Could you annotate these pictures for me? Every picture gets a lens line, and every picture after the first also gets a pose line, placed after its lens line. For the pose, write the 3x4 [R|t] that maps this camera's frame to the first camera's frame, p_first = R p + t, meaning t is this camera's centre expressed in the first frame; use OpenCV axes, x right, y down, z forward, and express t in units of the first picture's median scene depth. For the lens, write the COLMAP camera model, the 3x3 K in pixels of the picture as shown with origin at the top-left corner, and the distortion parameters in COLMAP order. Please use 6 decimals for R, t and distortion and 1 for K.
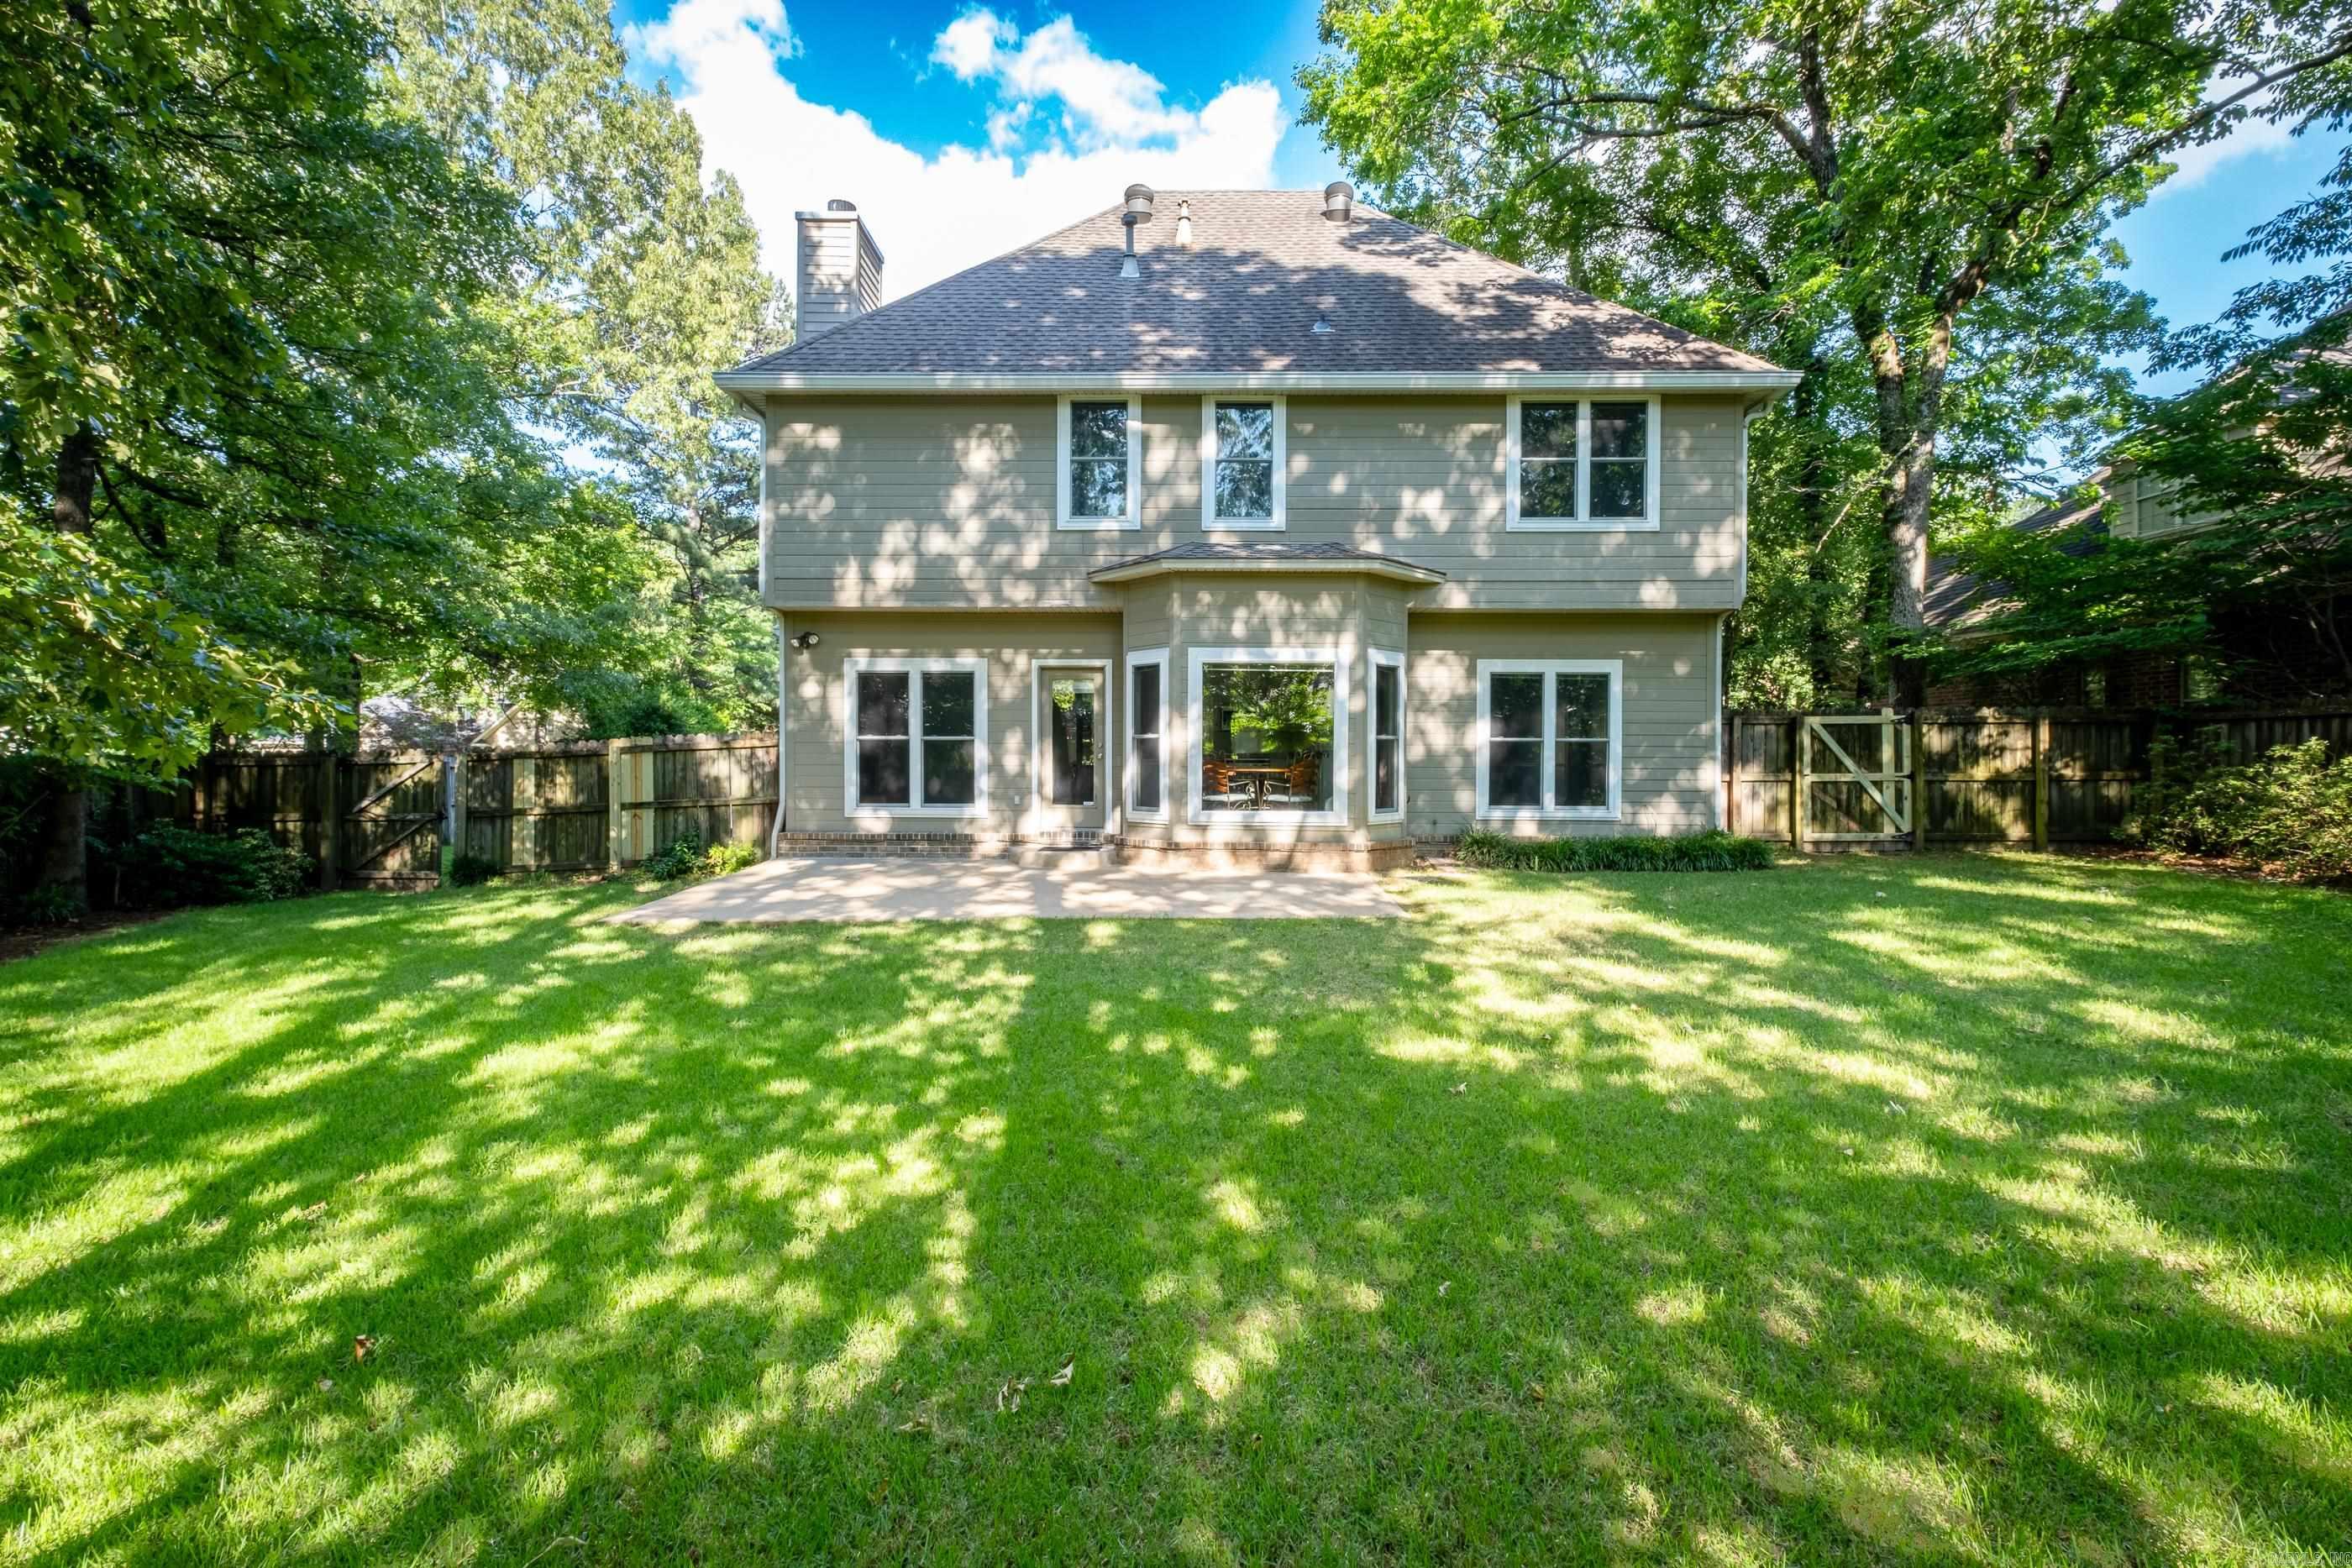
lens RADIAL K [[979.8, 0, 1160.1], [0, 979.8, 779.6], [0, 0, 1]] dist [0.000140, 0.000115]
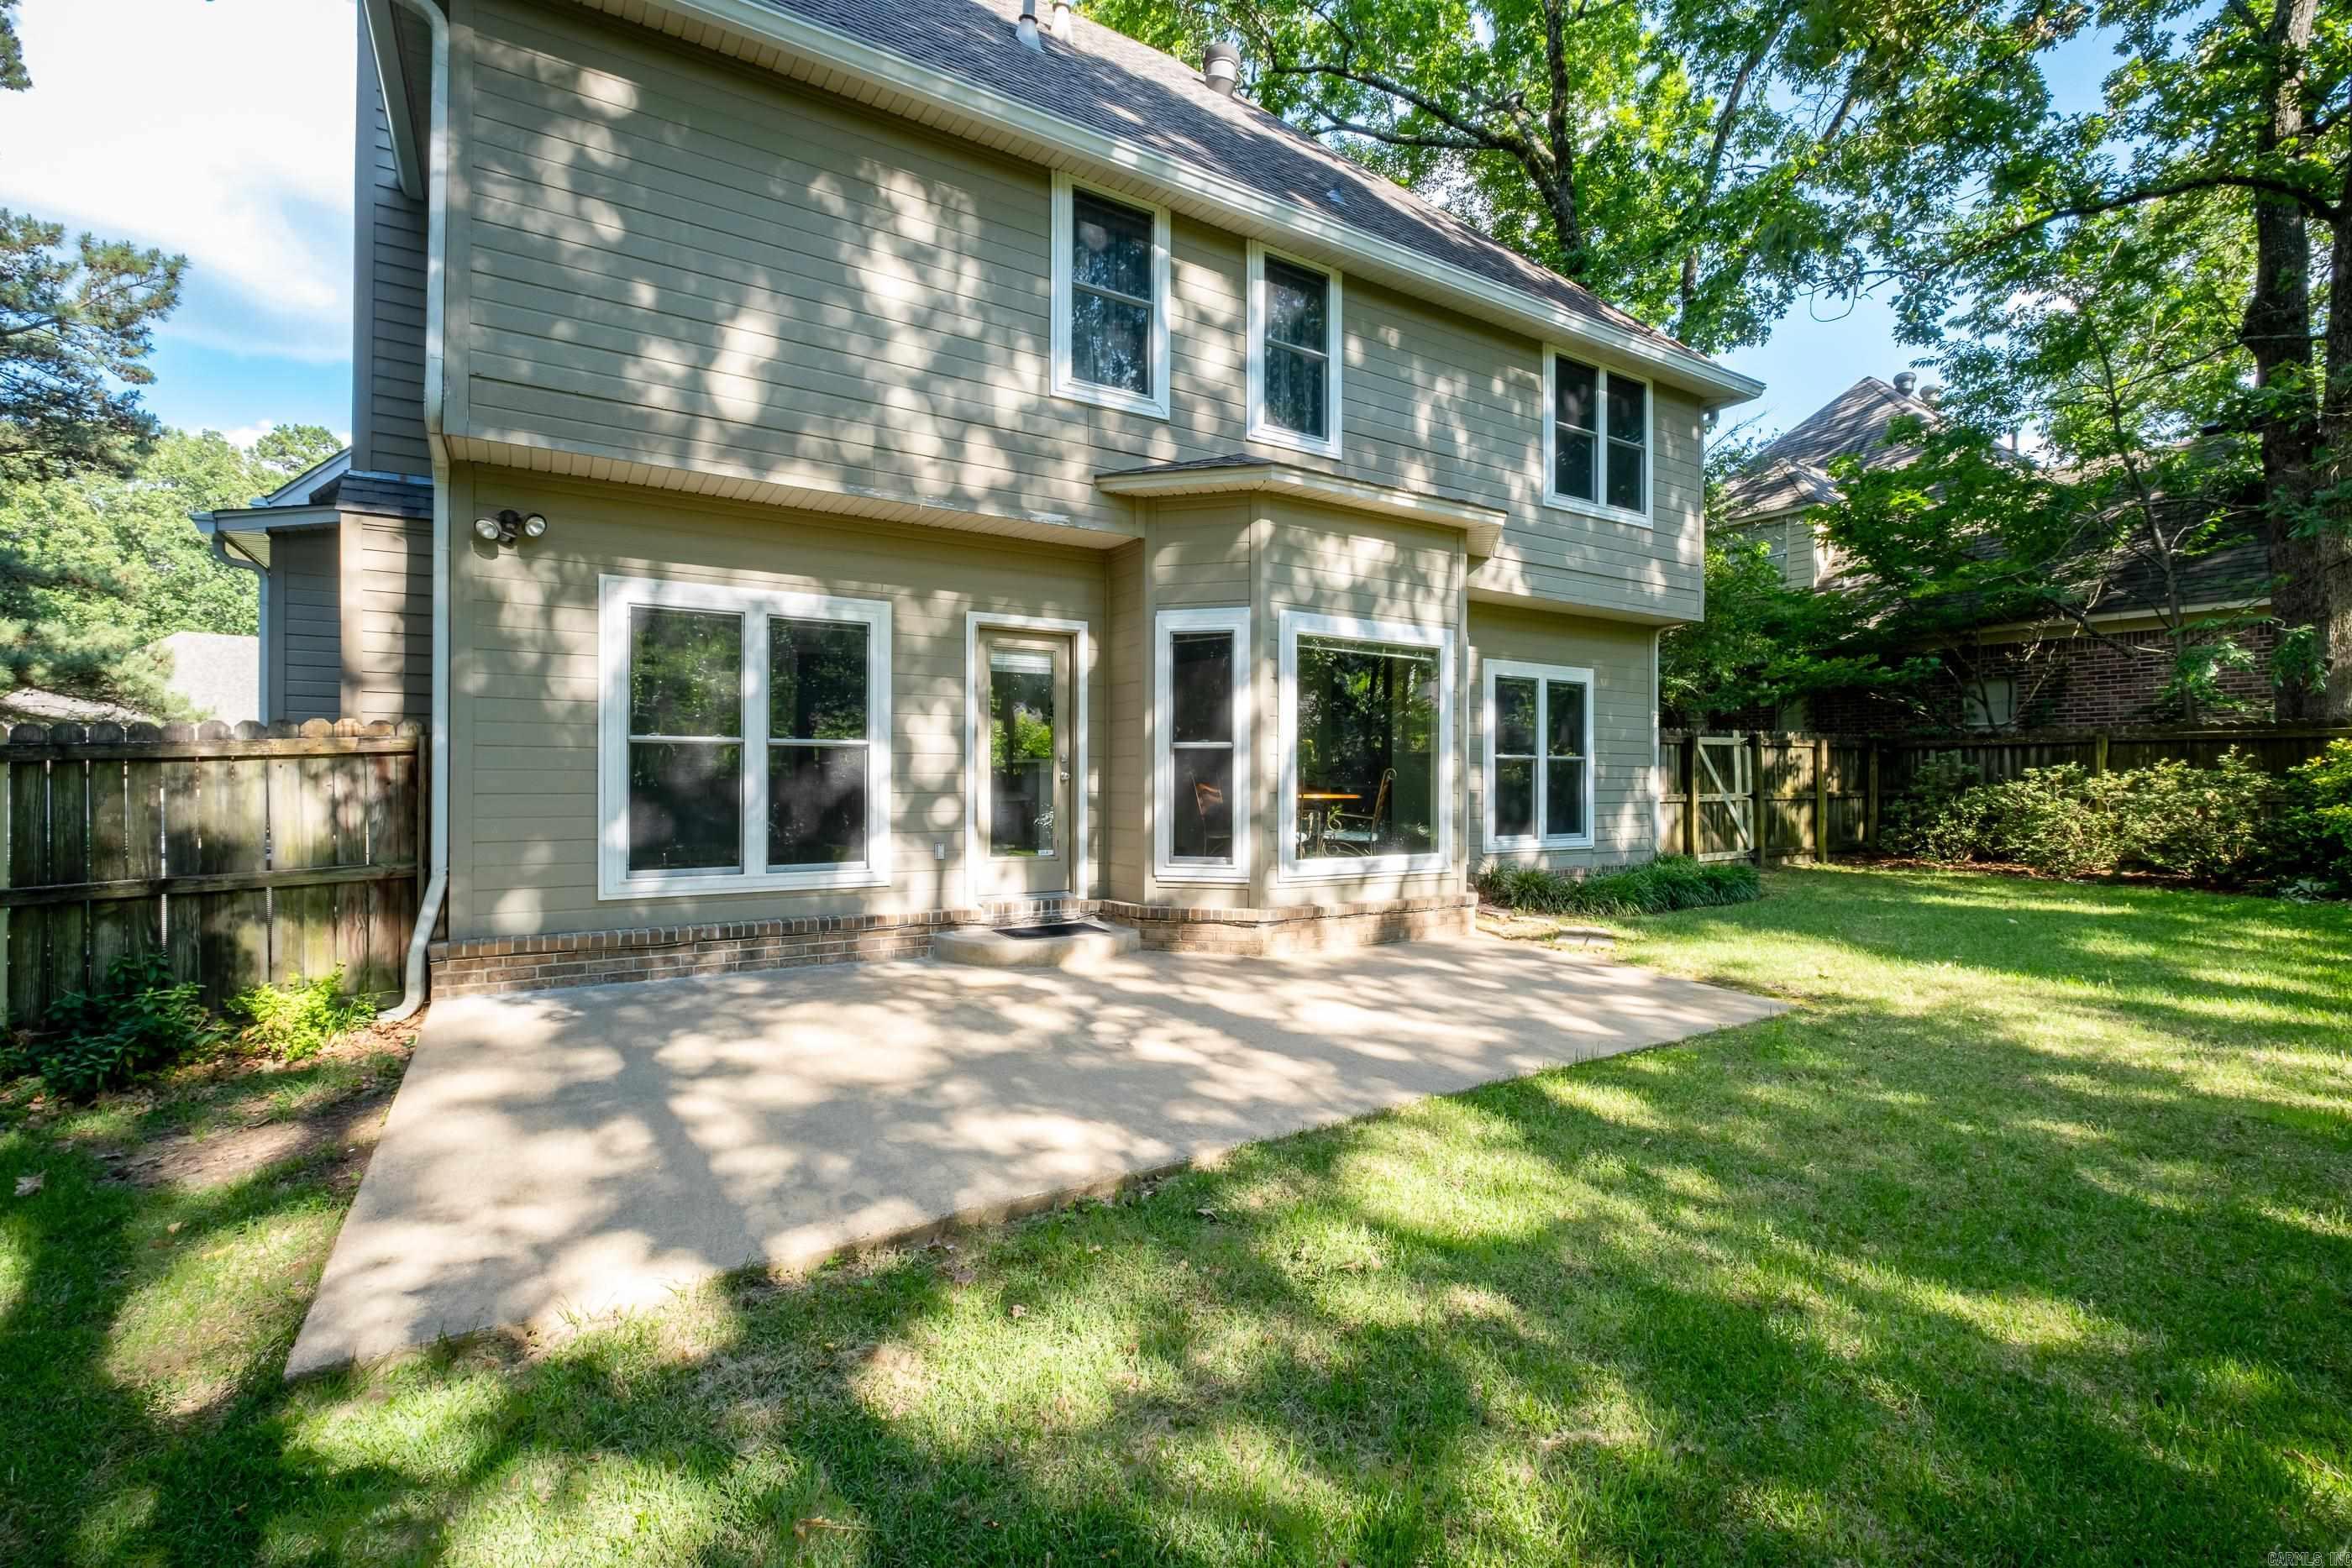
lens RADIAL K [[1010.0, 0, 1146.5], [0, 1010.0, 784.5], [0, 0, 1]] dist [0.000290, 0.000182]
pose [[0.843307, -0.003518, 0.537421, -0.369527], [0.010891, 0.999885, -0.010546, -0.009745], [-0.537322, 0.014746, 0.843248, 0.436237]]
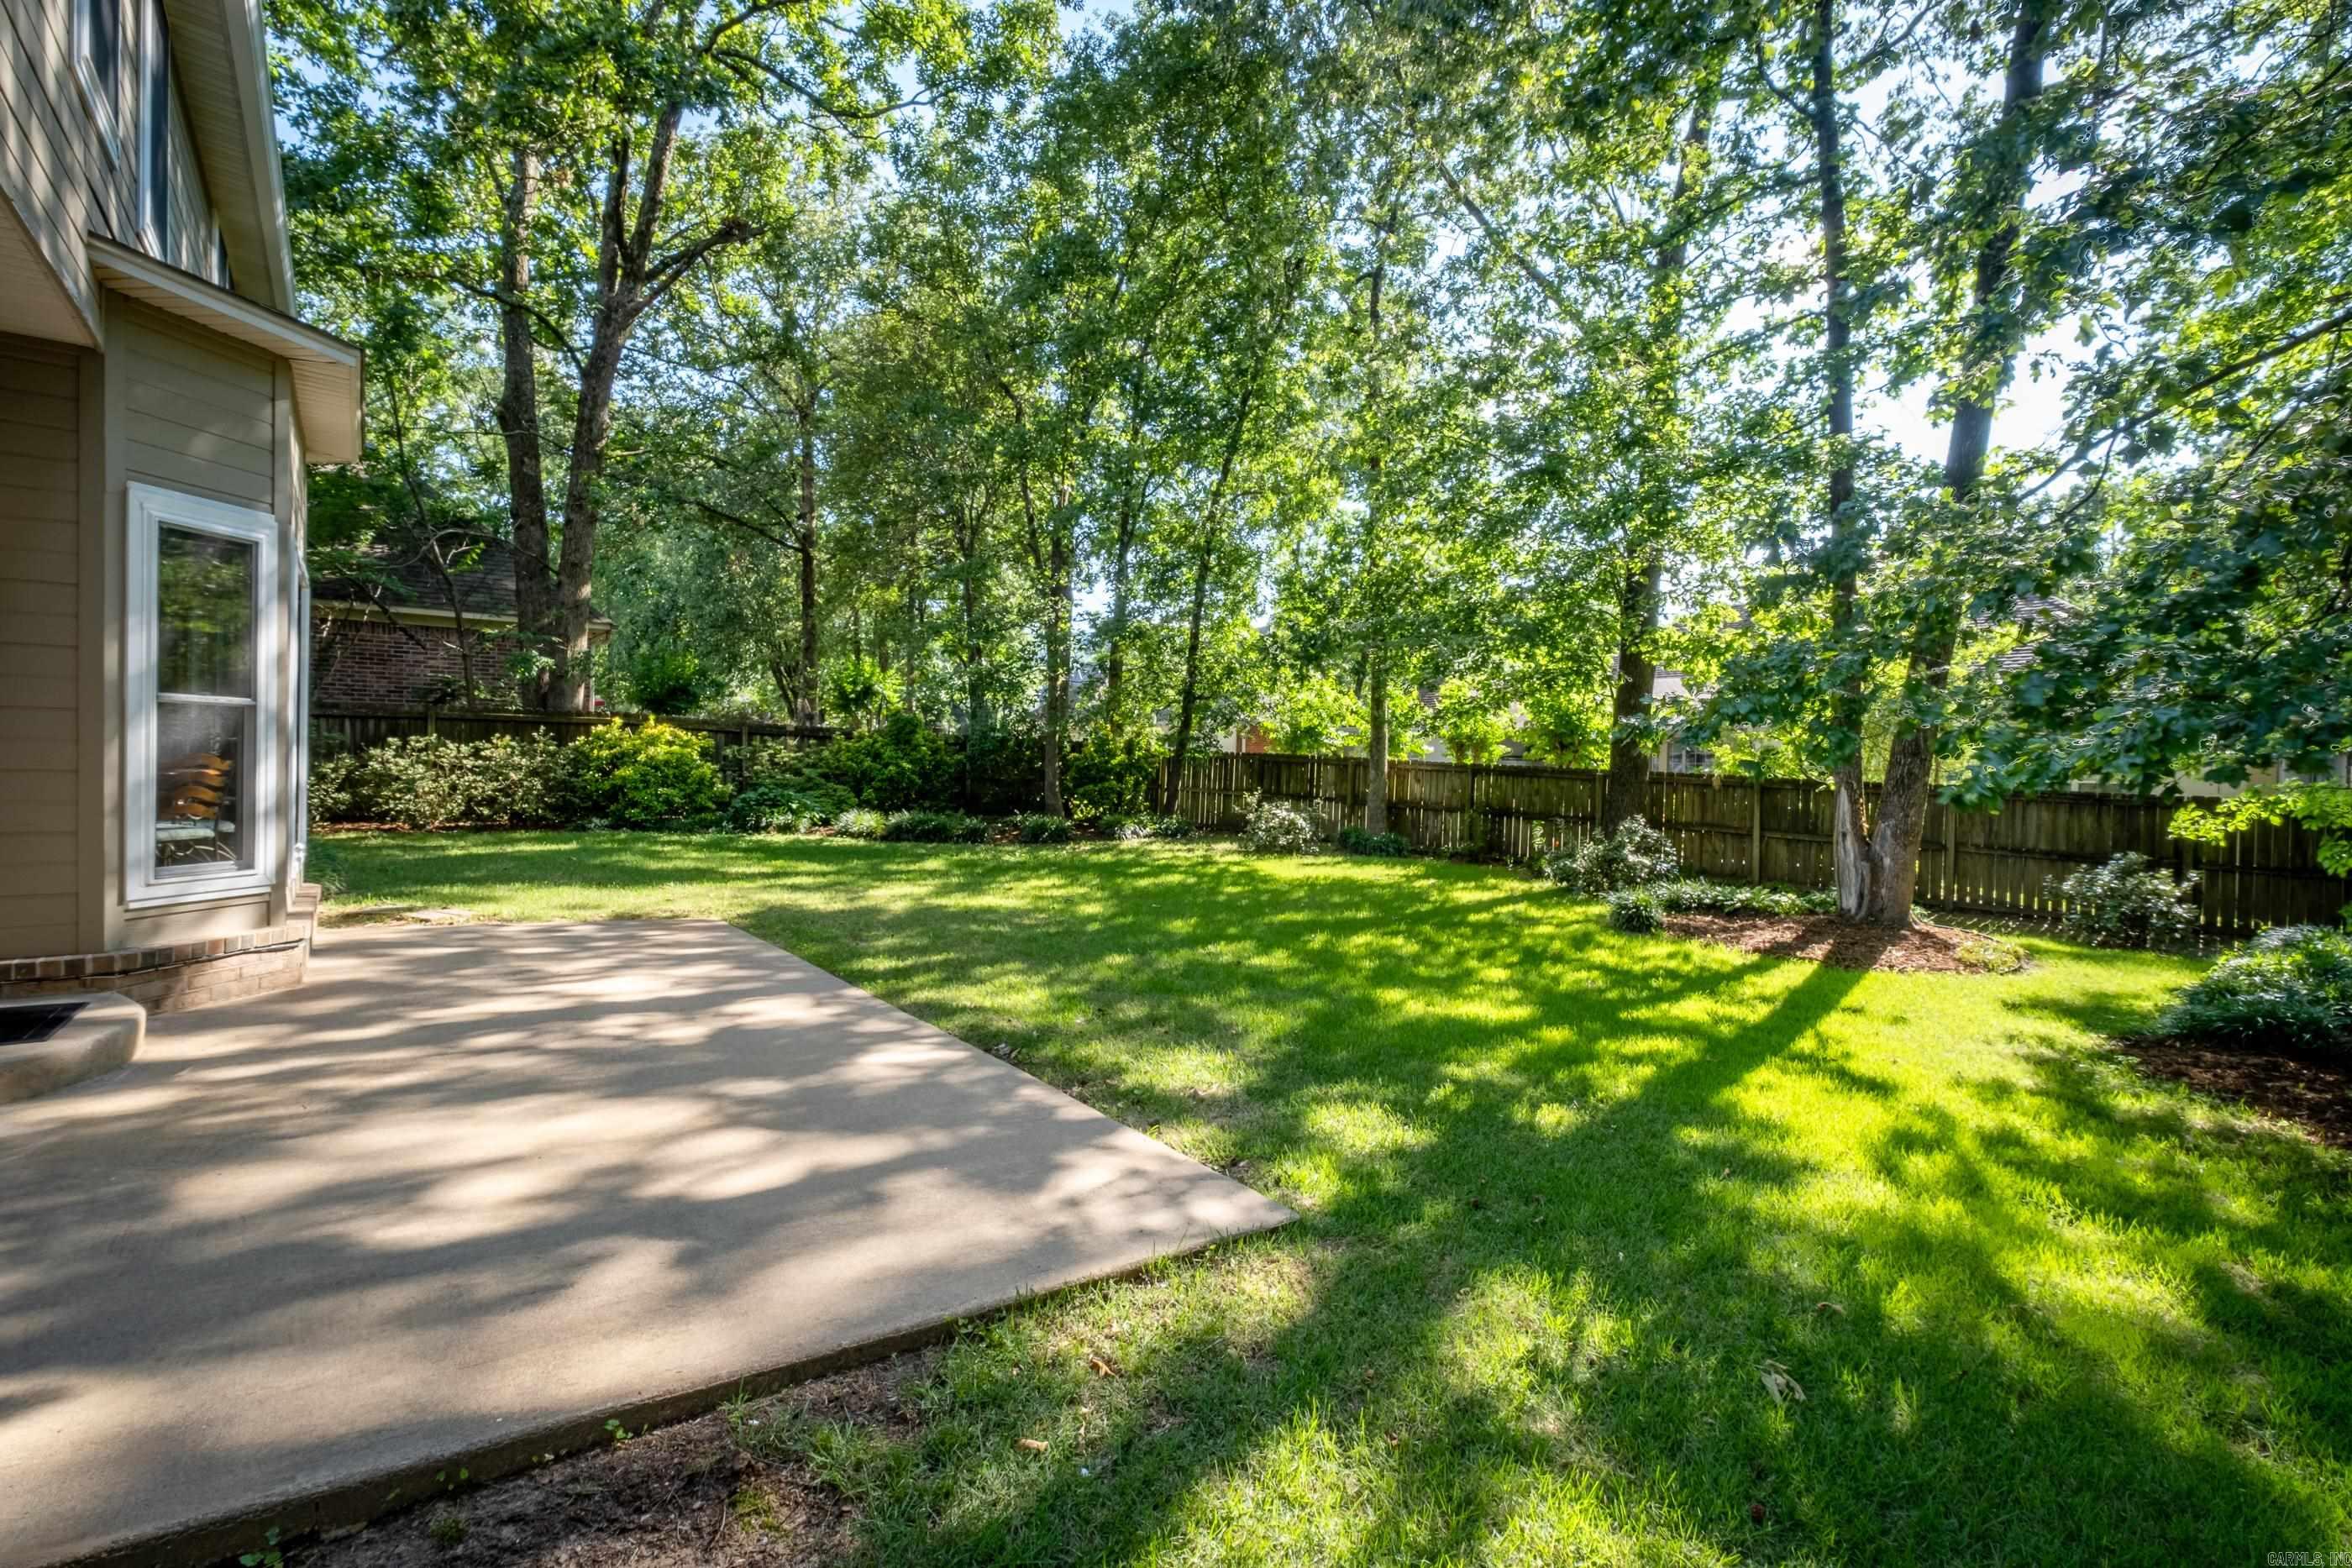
lens RADIAL K [[1081.9, 0, 1168.4], [0, 1081.9, 754.9], [0, 0, 1]] dist [-0.001525, 0.000175]
pose [[-0.626730, -0.010207, 0.779169, -0.609686], [-0.007516, 0.999947, 0.007054, -0.022870], [-0.779200, -0.001436, -0.626774, 0.903659]]
